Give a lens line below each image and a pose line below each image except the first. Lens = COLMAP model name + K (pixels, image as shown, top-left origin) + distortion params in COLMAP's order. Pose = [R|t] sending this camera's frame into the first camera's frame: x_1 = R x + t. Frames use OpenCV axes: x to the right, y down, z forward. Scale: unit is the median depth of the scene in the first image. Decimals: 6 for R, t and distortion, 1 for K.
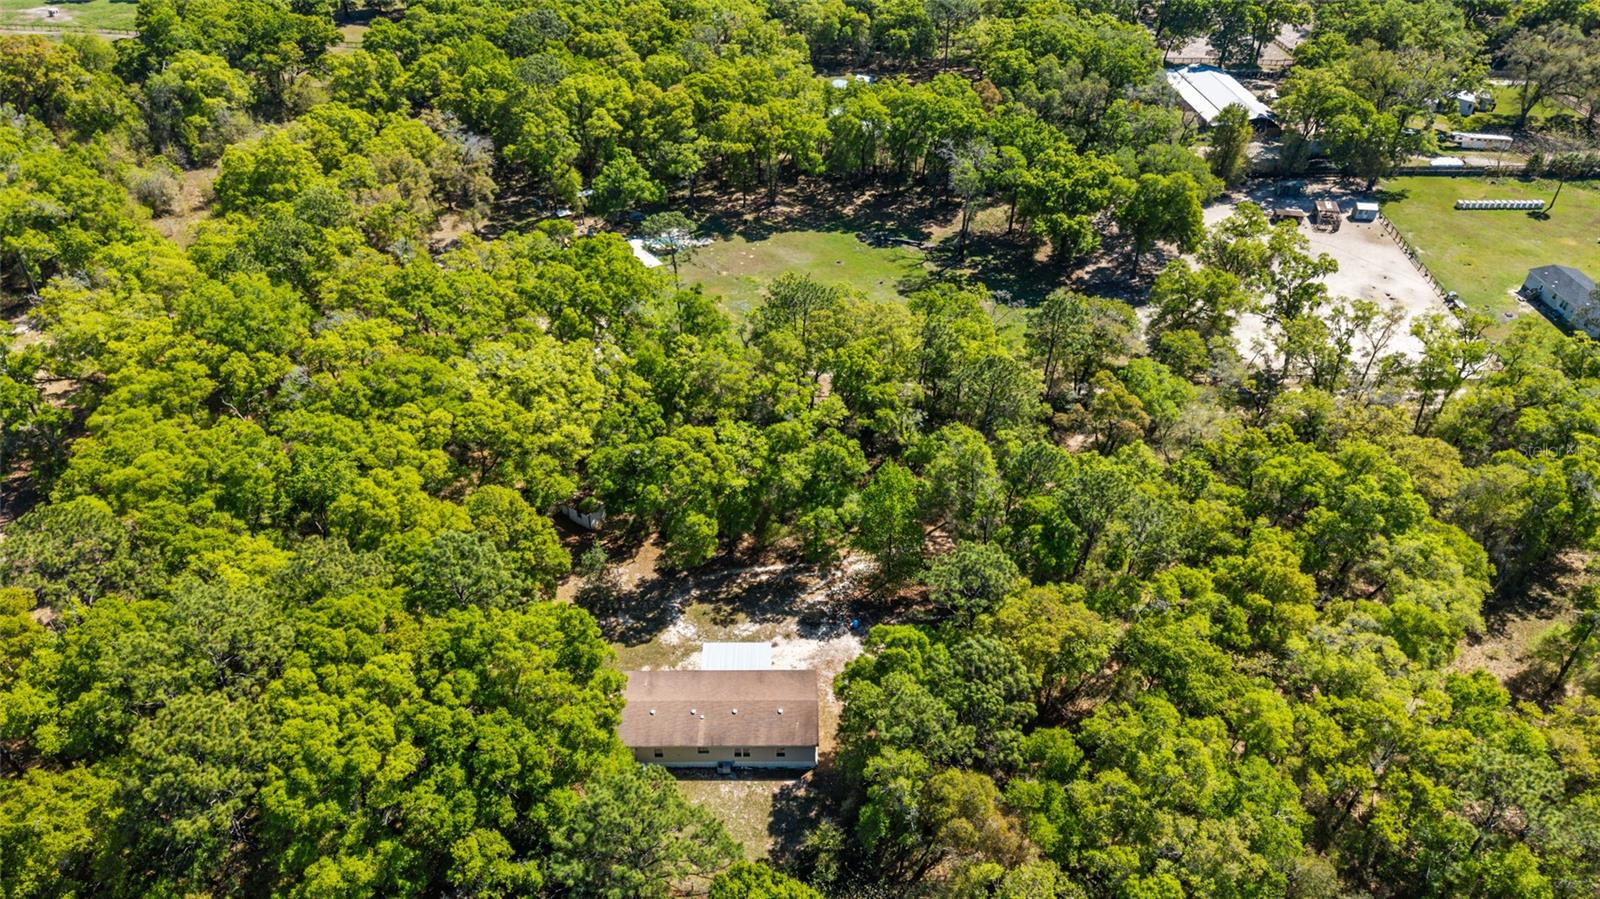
lens RADIAL K [[1059.7, 0, 800.0], [0, 1059.7, 449.5], [0, 0, 1]] dist [0.112042, -0.179639]
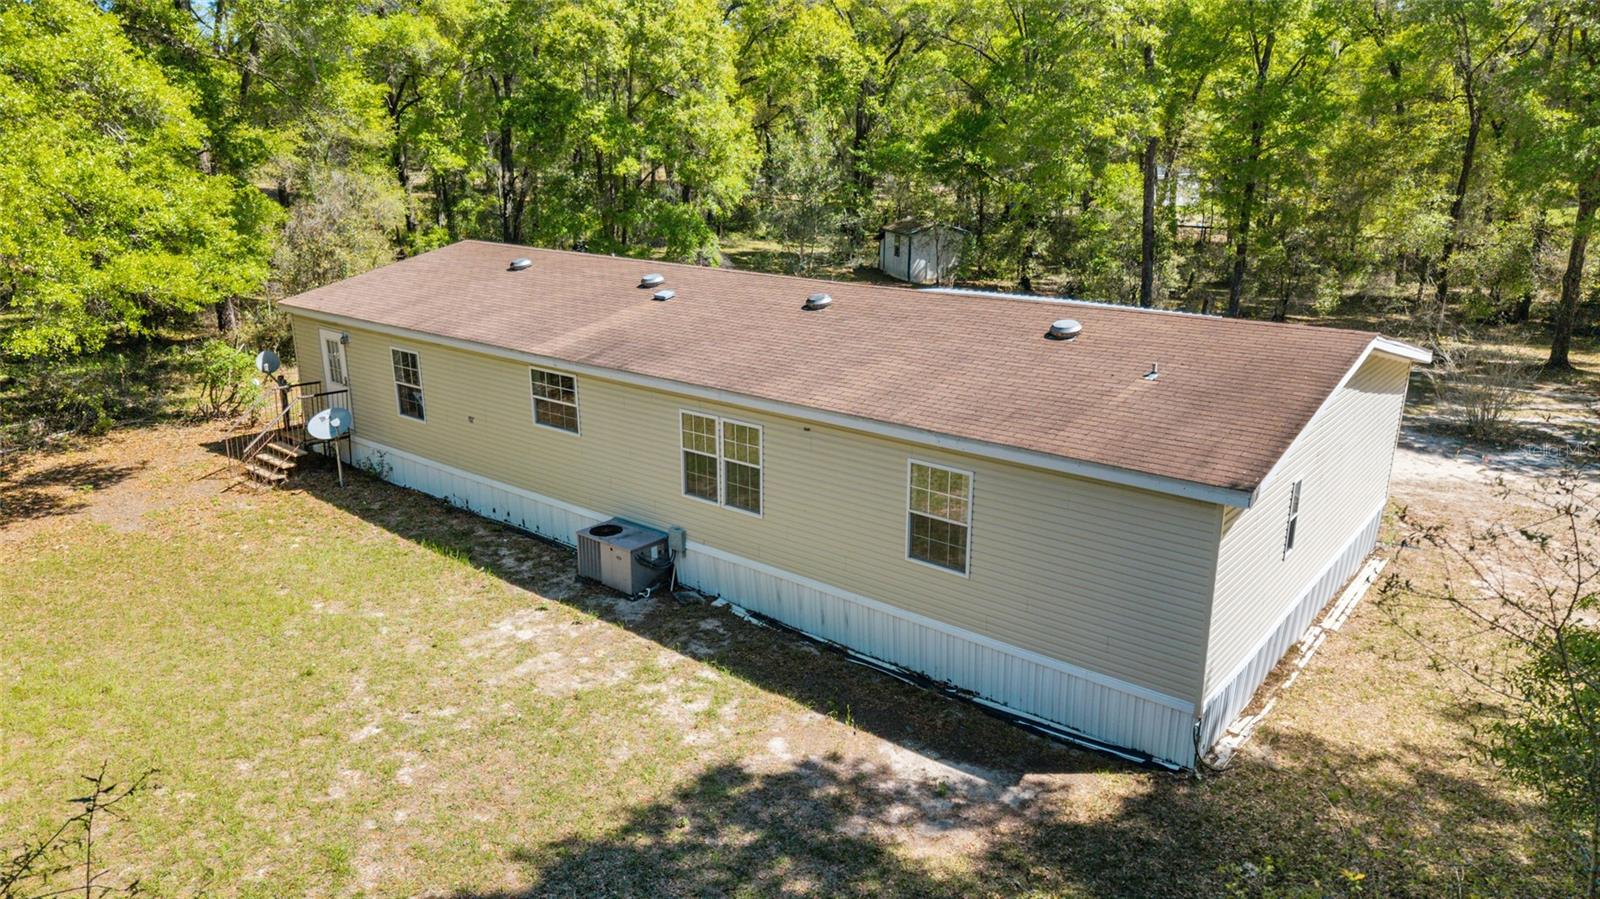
lens RADIAL K [[1059.7, 0, 800.0], [0, 1059.7, 449.5], [0, 0, 1]] dist [0.112042, -0.179639]
pose [[0.769166, 0.172012, -0.615463, 0.040963], [-0.371076, 0.904311, -0.211006, 0.263693], [0.520275, 0.390682, 0.759395, 0.758905]]
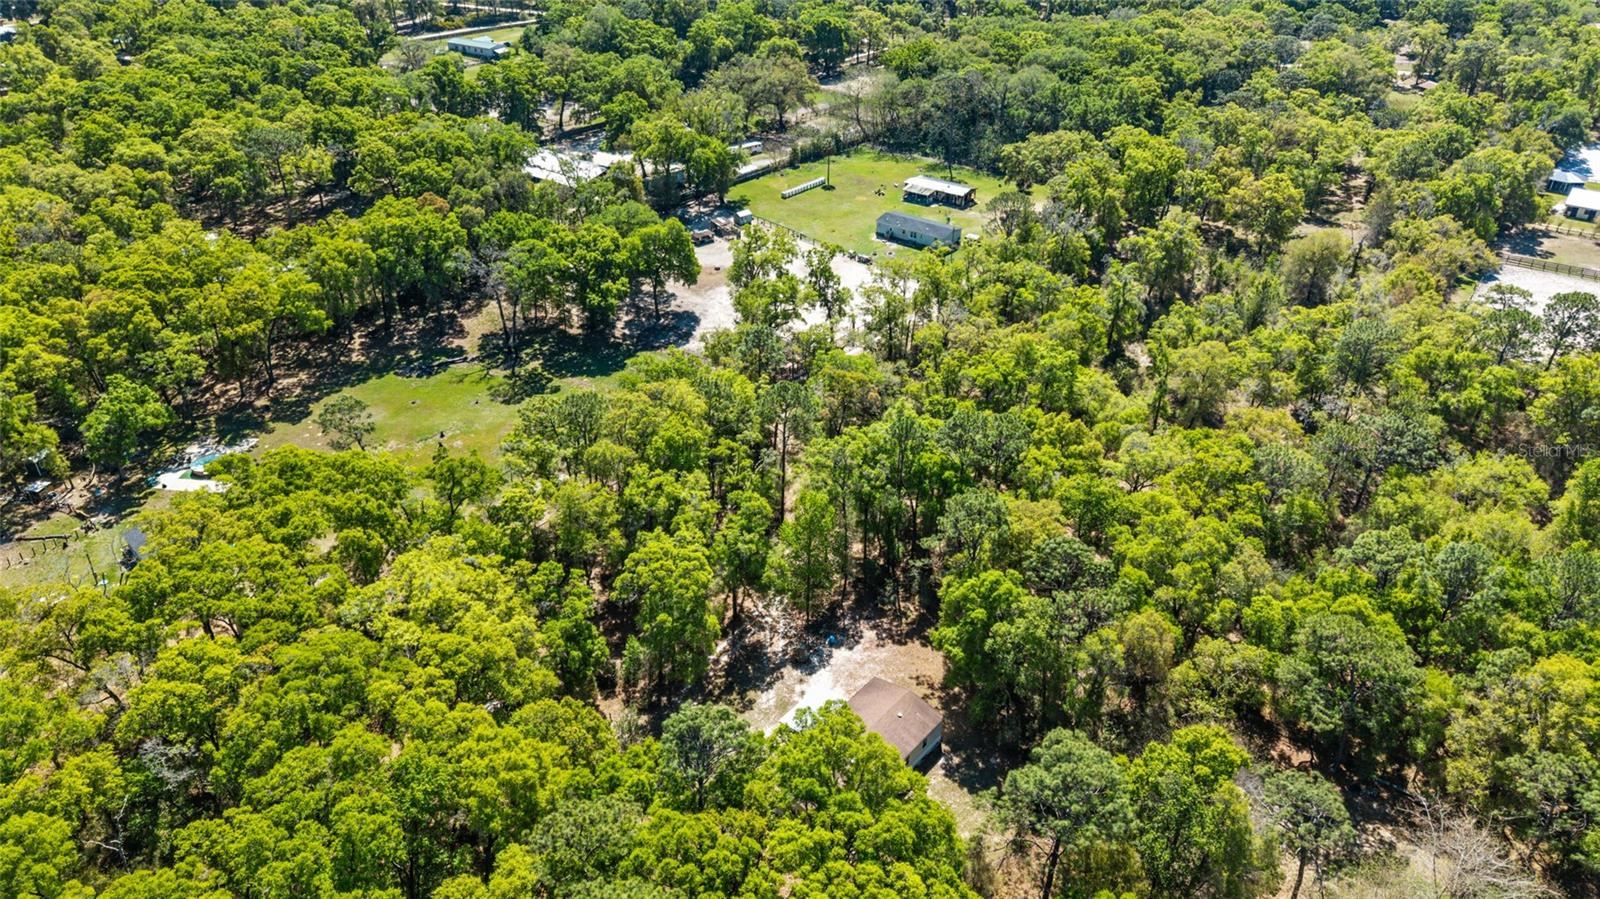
lens RADIAL K [[1059.7, 0, 800.0], [0, 1059.7, 449.5], [0, 0, 1]] dist [0.112042, -0.179639]
pose [[0.644156, -0.399000, 0.652581, -0.603840], [0.446260, 0.888953, 0.103024, -0.137762], [-0.621220, 0.224858, 0.750683, 0.149294]]
